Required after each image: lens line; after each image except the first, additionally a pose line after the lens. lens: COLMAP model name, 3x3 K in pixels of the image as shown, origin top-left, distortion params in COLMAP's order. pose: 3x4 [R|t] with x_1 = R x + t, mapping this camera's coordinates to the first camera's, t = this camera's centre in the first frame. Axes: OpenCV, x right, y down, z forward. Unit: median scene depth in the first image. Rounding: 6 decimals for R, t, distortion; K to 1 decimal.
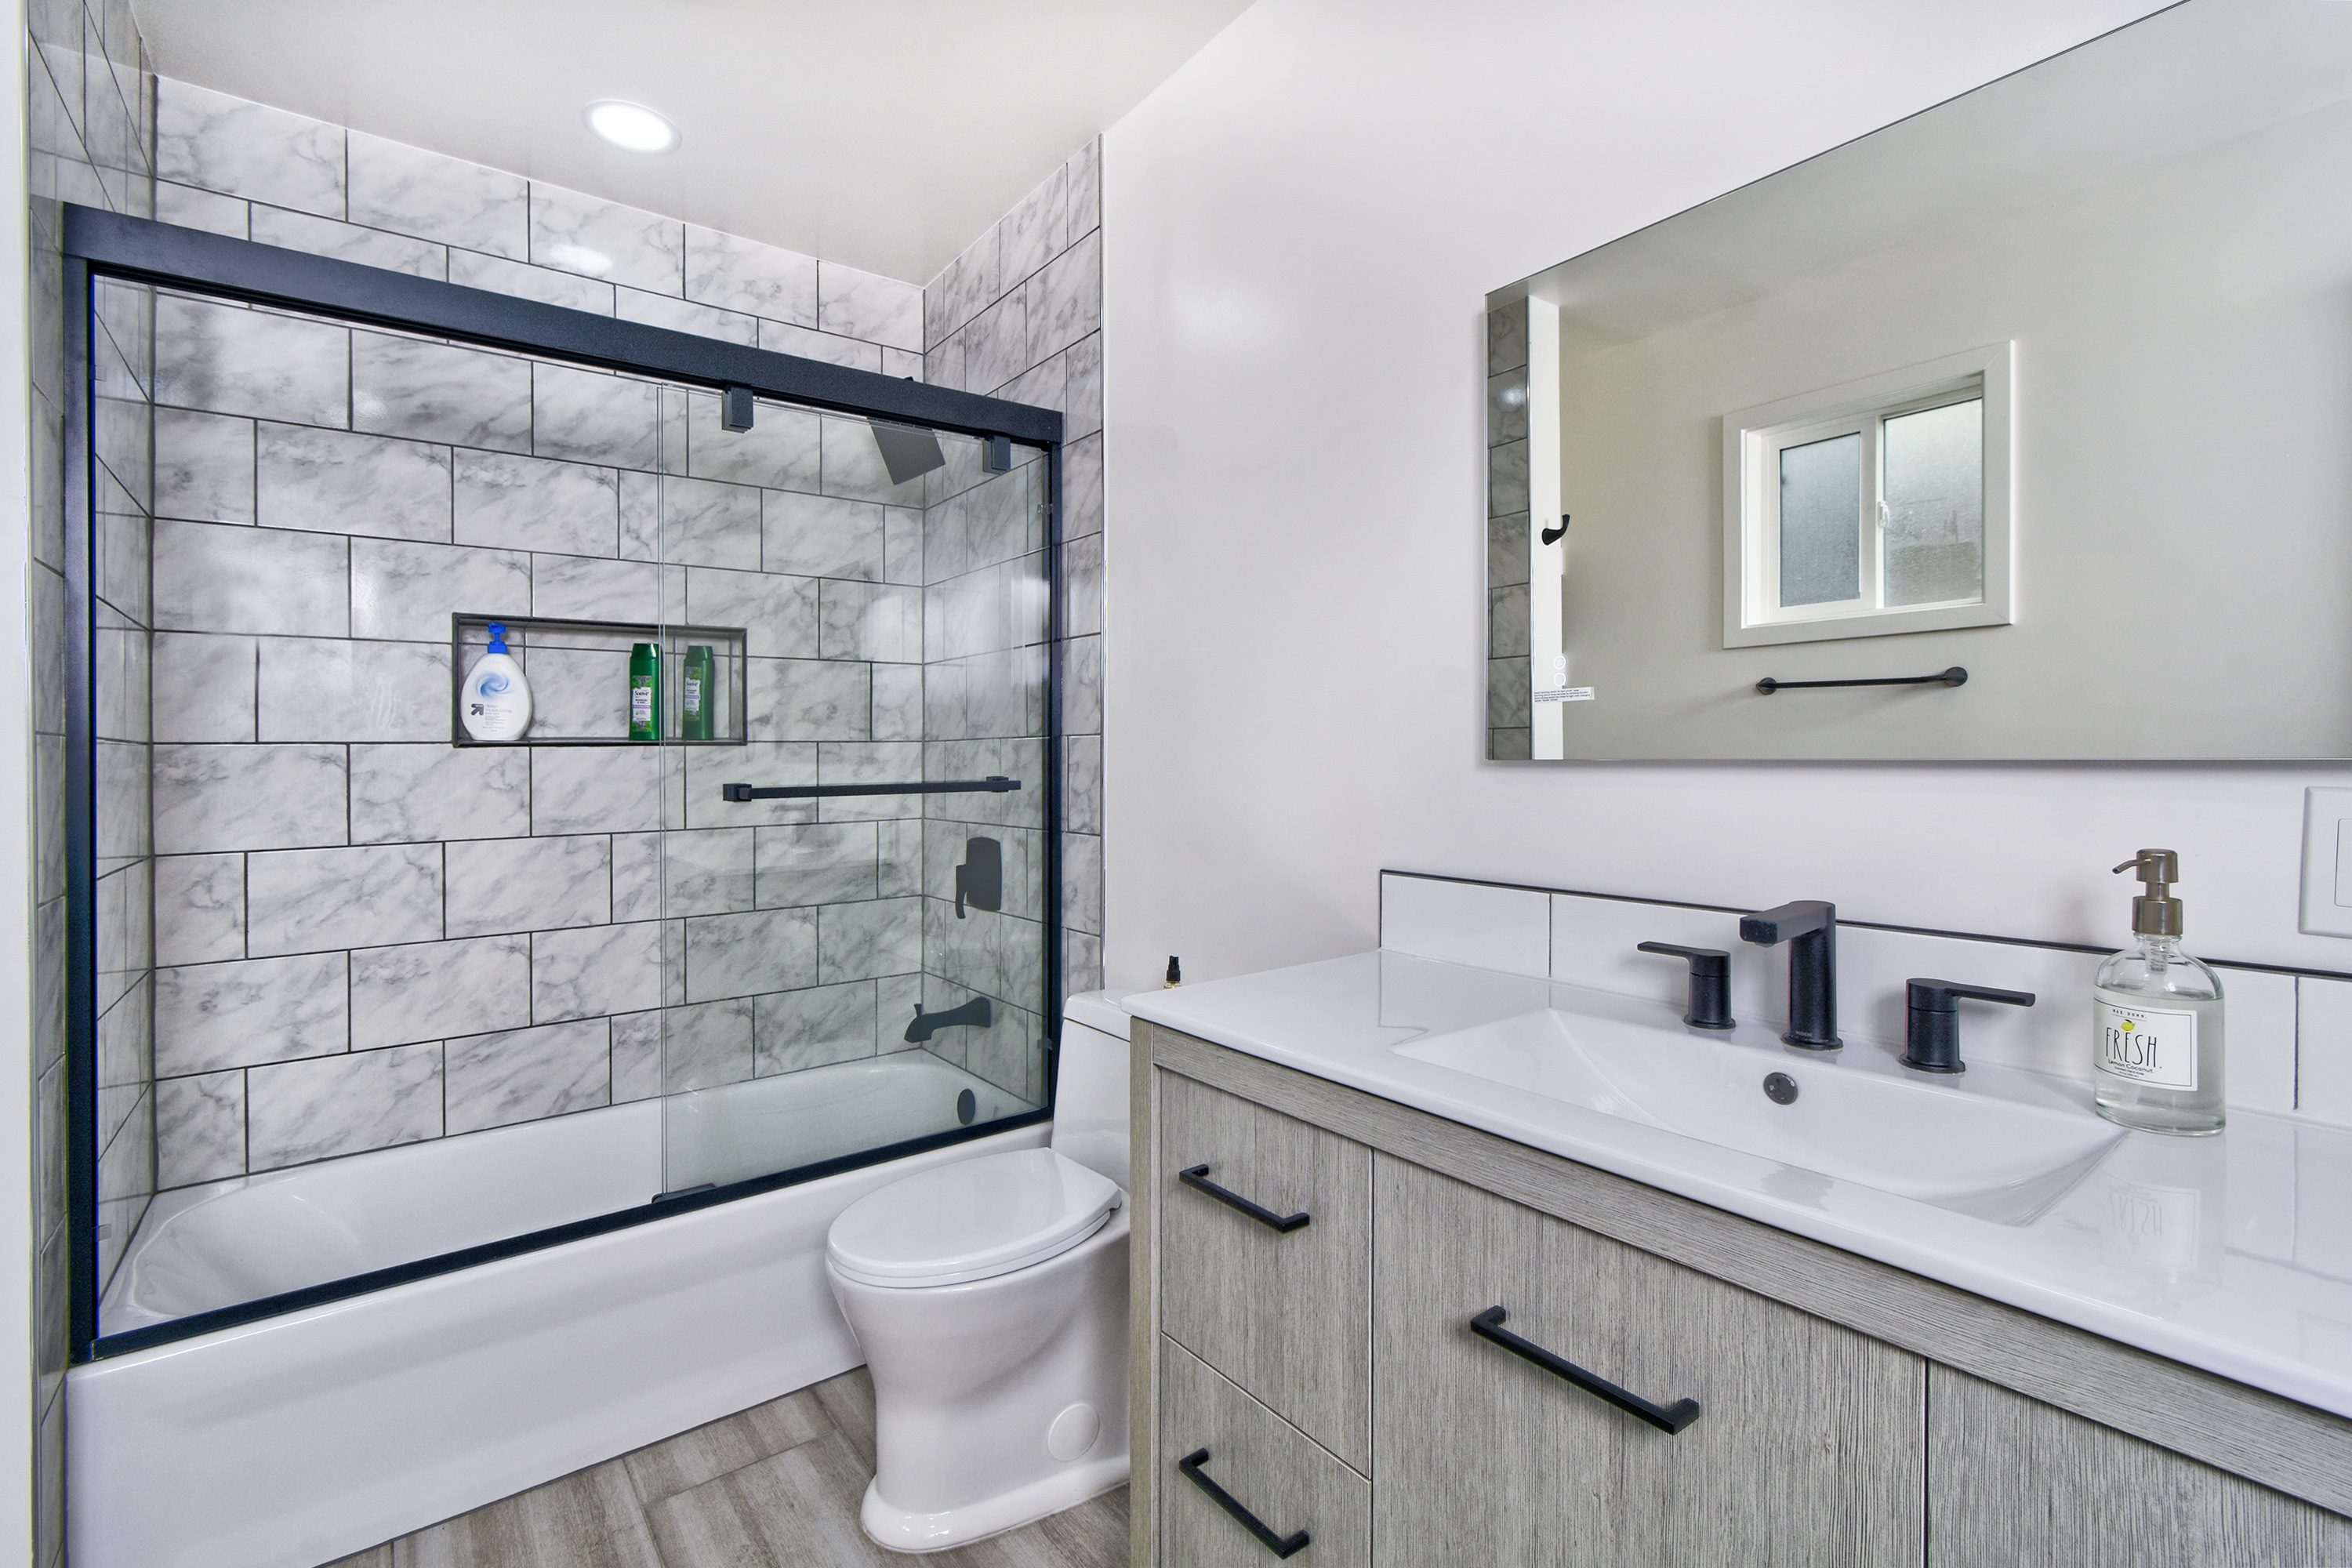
lens RADIAL K [[1034.5, 0, 1219.1], [0, 1034.5, 751.8], [0, 0, 1]] dist [0.000540, -0.000038]
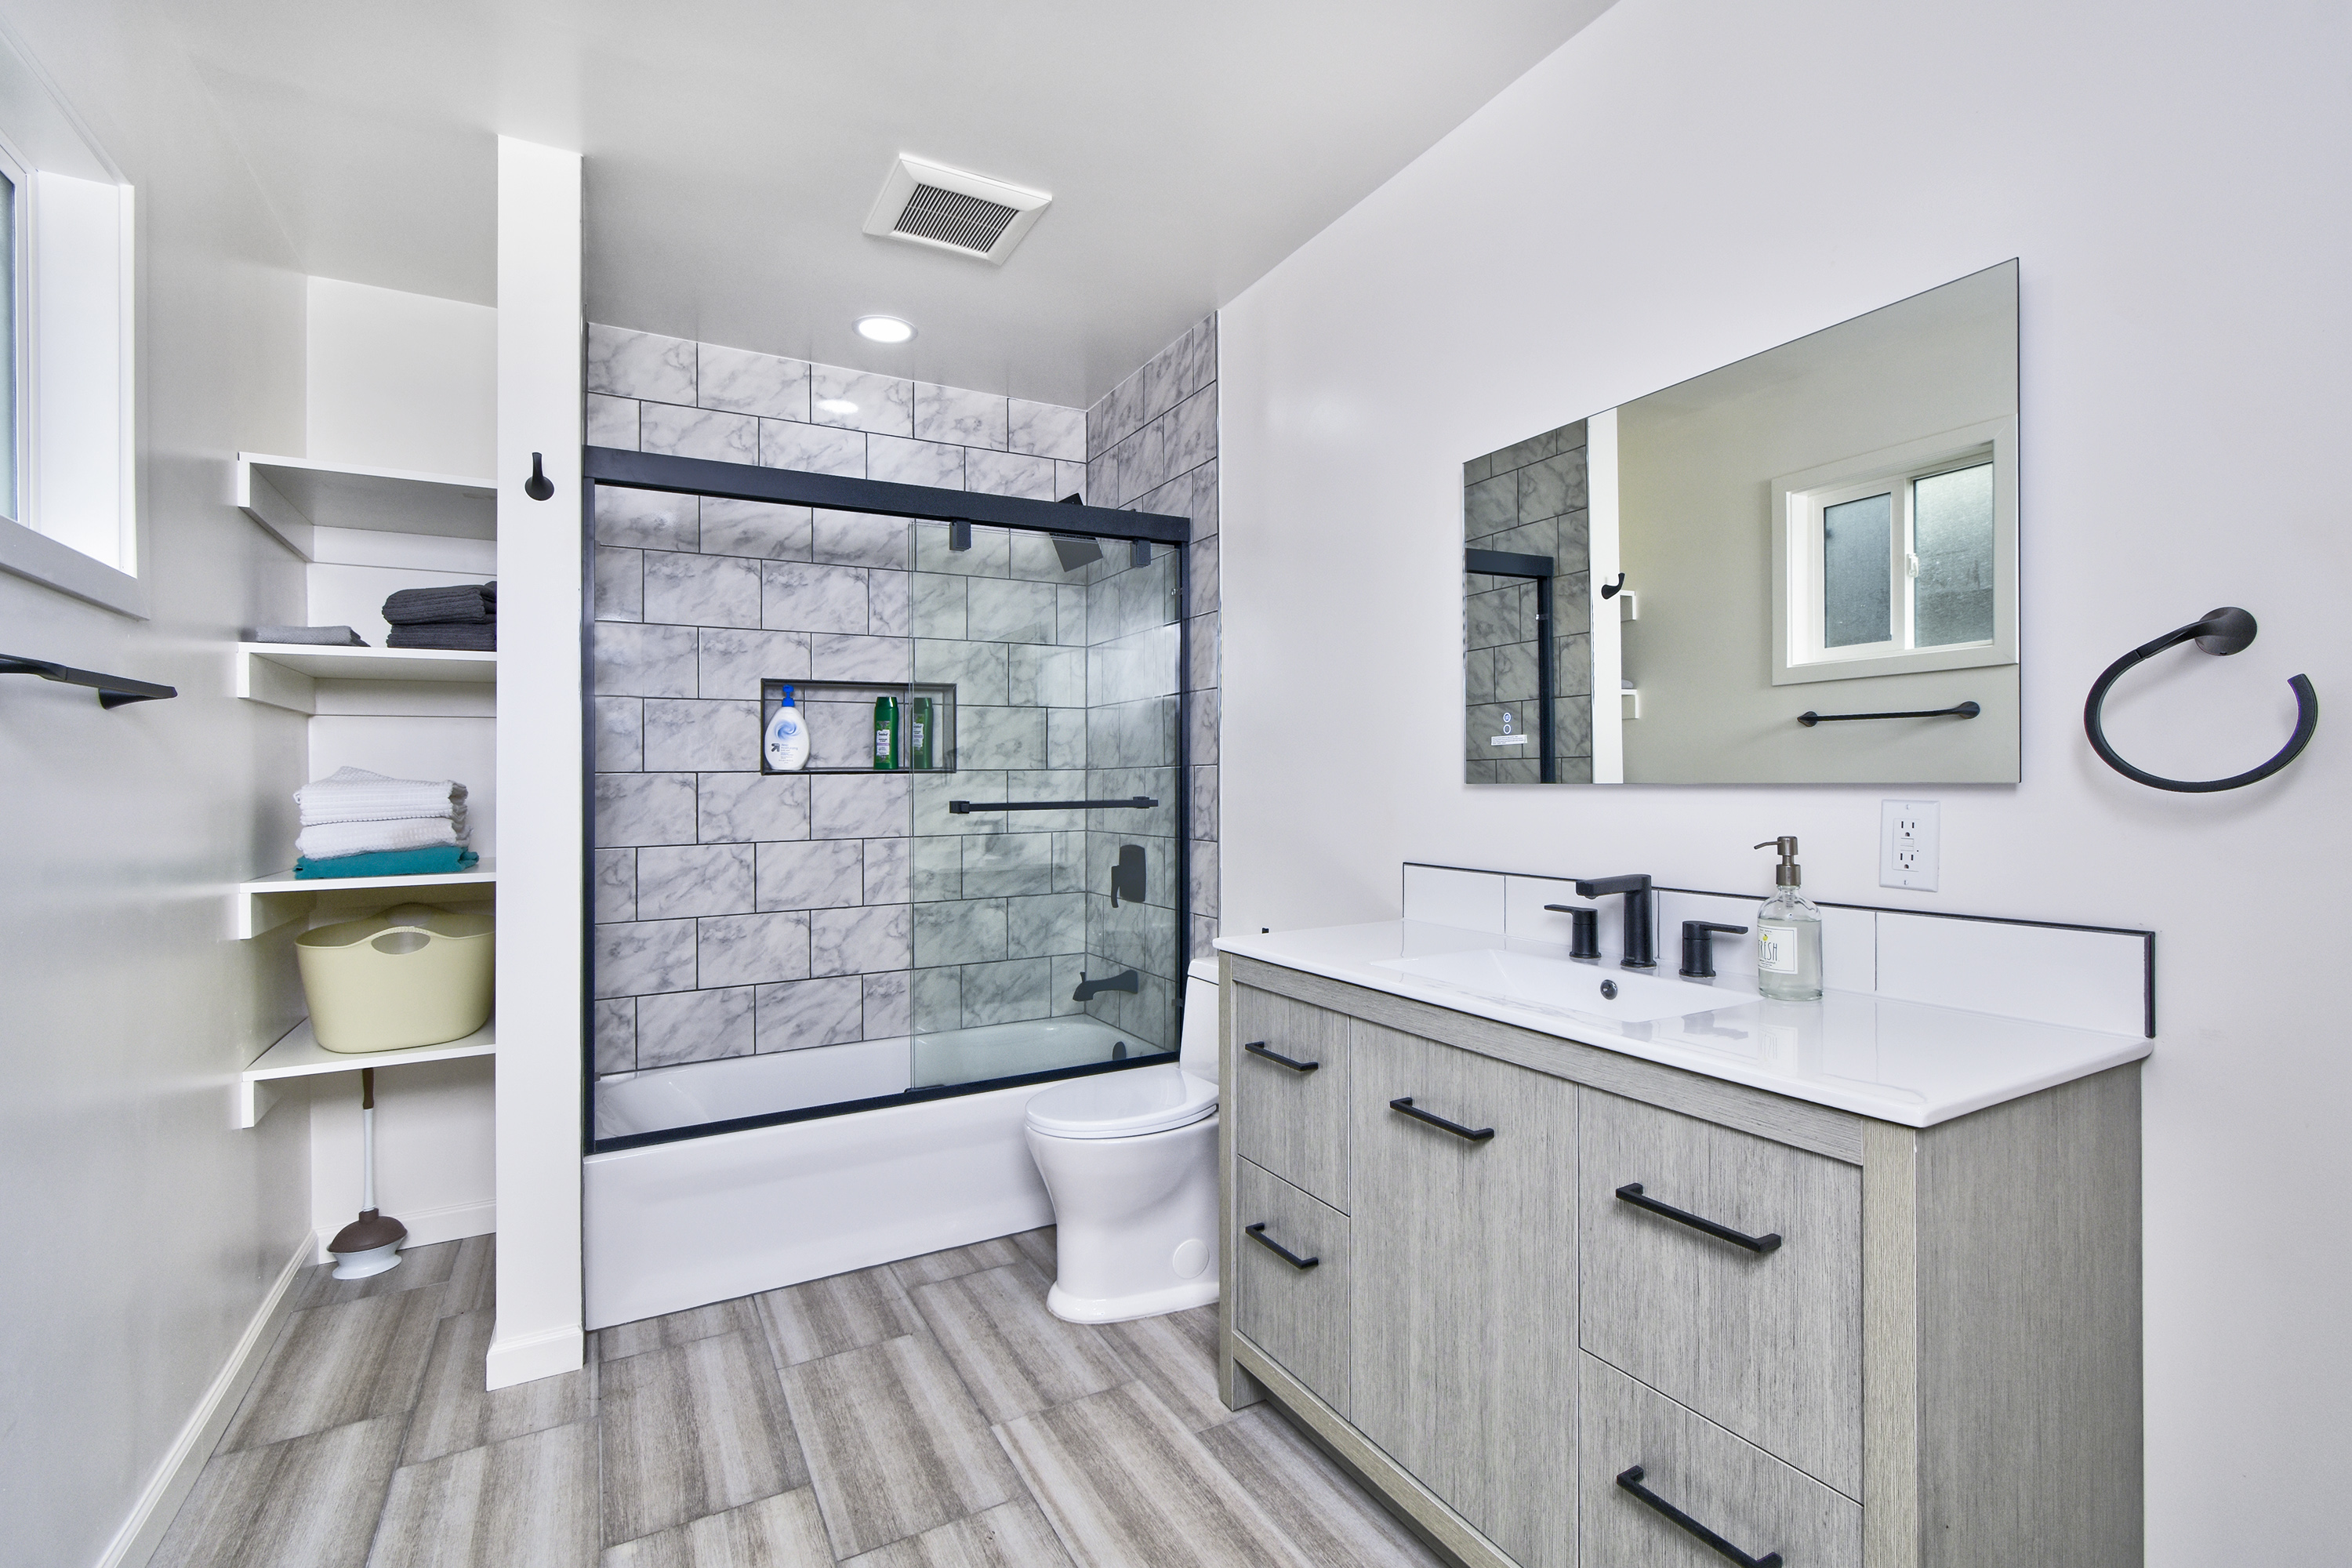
lens RADIAL K [[1060.4, 0, 1178.6], [0, 1060.4, 769.0], [0, 0, 1]] dist [-0.001451, -0.000109]
pose [[0.982115, -0.002391, -0.188264, 0.081704], [0.001050, 0.999973, -0.007221, -0.001502], [0.188277, 0.006894, 0.982092, -0.299513]]
